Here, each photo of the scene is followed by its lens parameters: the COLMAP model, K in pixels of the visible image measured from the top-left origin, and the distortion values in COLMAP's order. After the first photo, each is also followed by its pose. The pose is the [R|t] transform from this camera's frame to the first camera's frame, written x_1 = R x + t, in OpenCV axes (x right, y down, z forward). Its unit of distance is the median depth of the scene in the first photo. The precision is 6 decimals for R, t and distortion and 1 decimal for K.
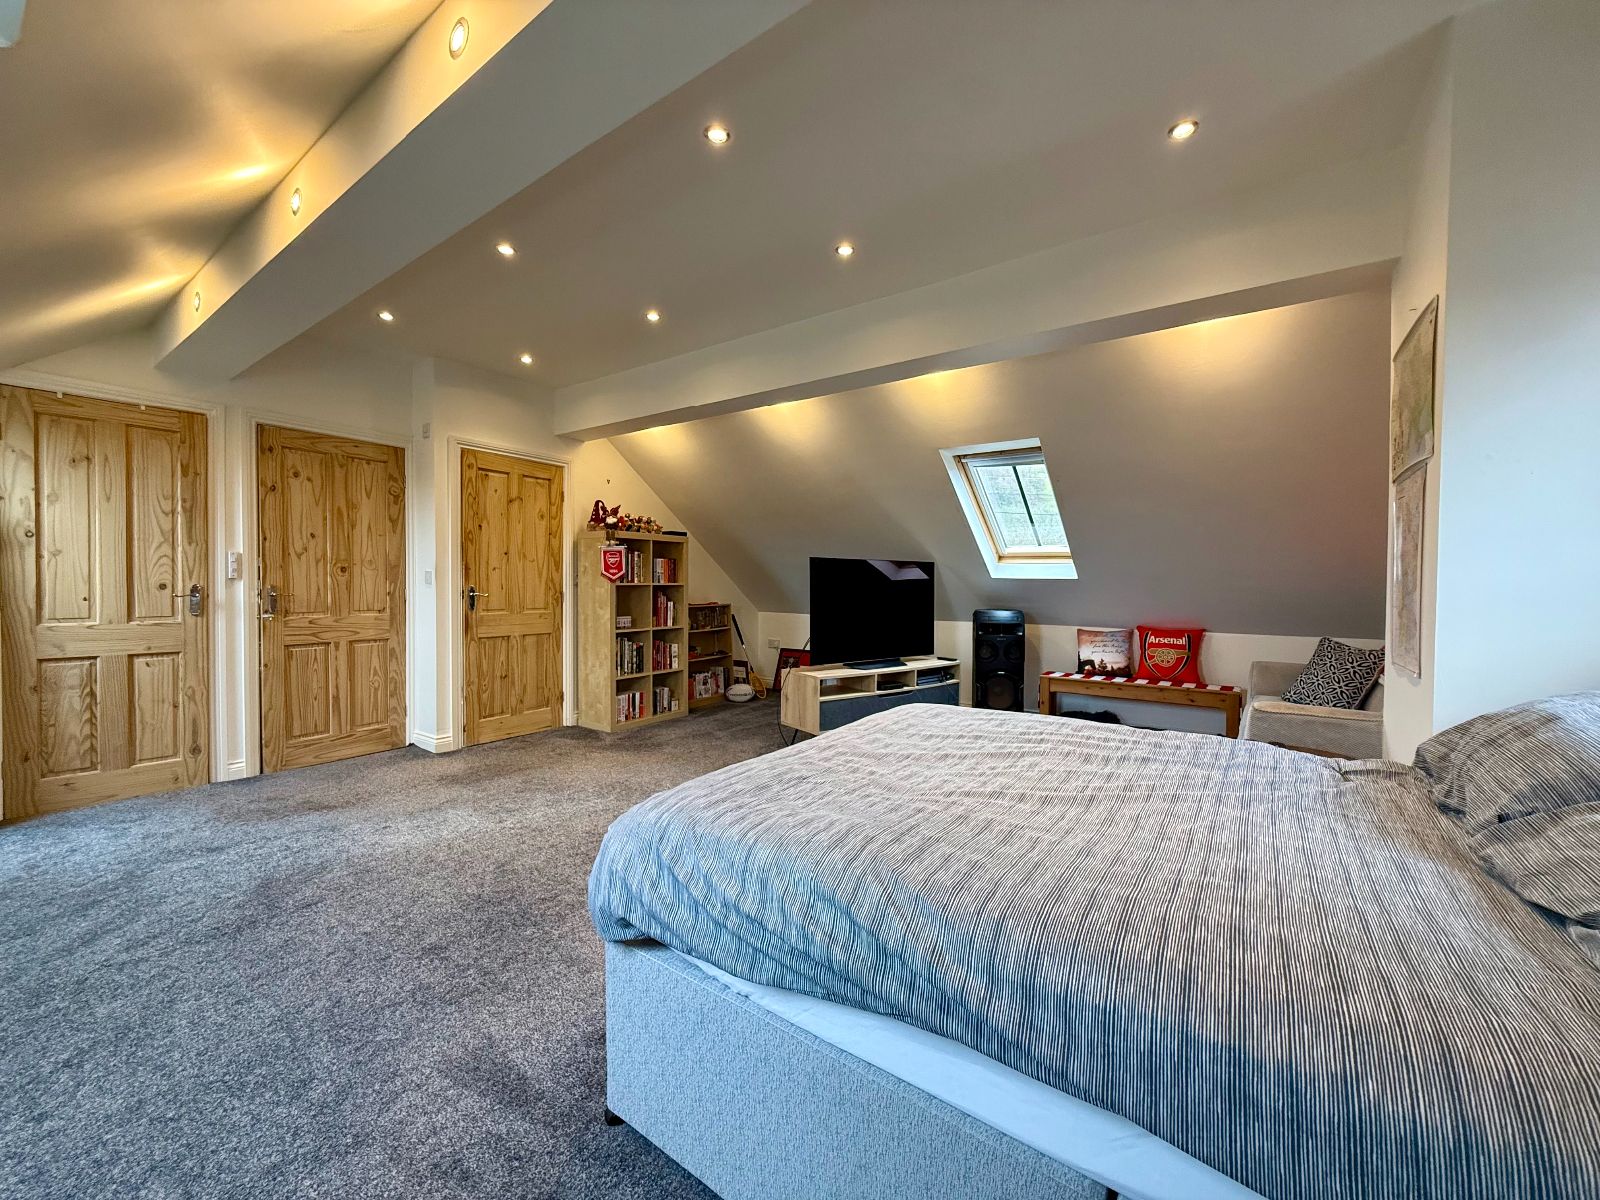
lens RADIAL K [[635.2, 0, 805.7], [0, 635.2, 586.5], [0, 0, 1]] dist [-0.001013, -0.000381]
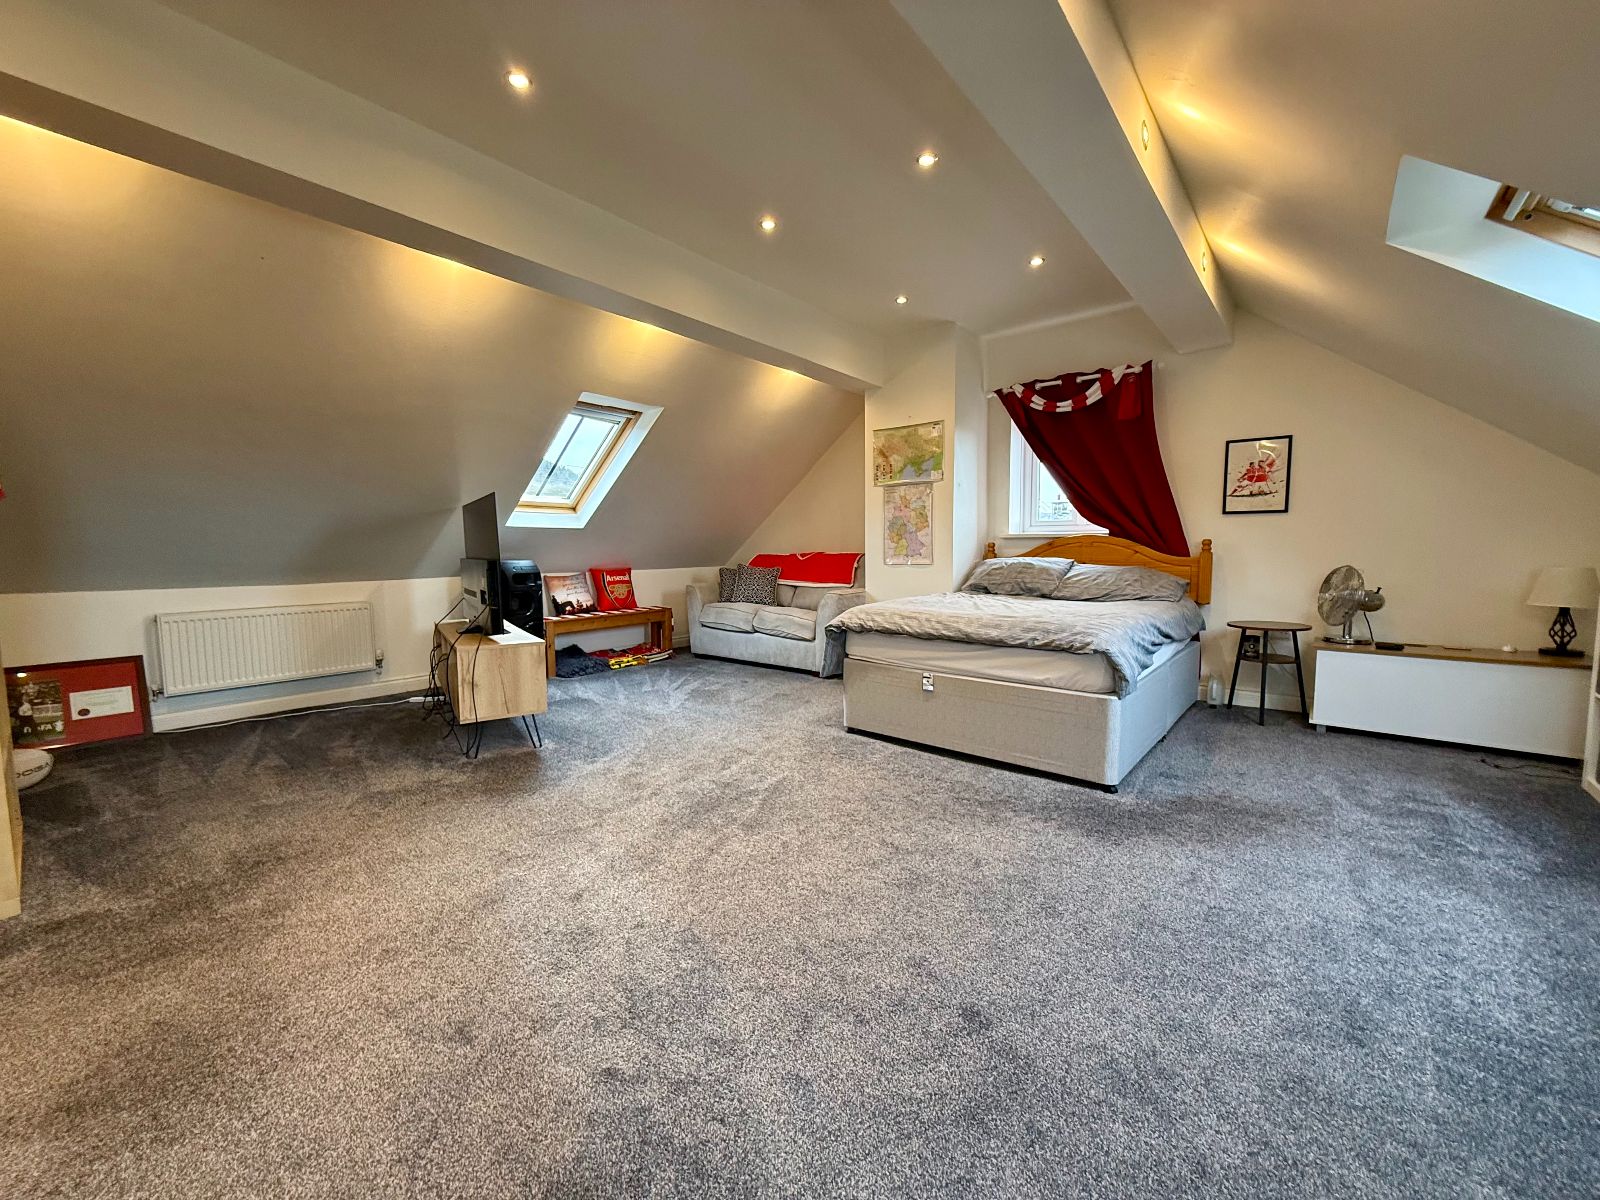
lens RADIAL K [[635.2, 0, 805.0], [0, 635.2, 596.8], [0, 0, 1]] dist [-0.001013, -0.000381]
pose [[0.049105, -0.085964, 0.995087, -0.689154], [0.014641, 0.996244, 0.085342, 0.018123], [-0.998686, 0.010378, 0.050179, 0.552165]]
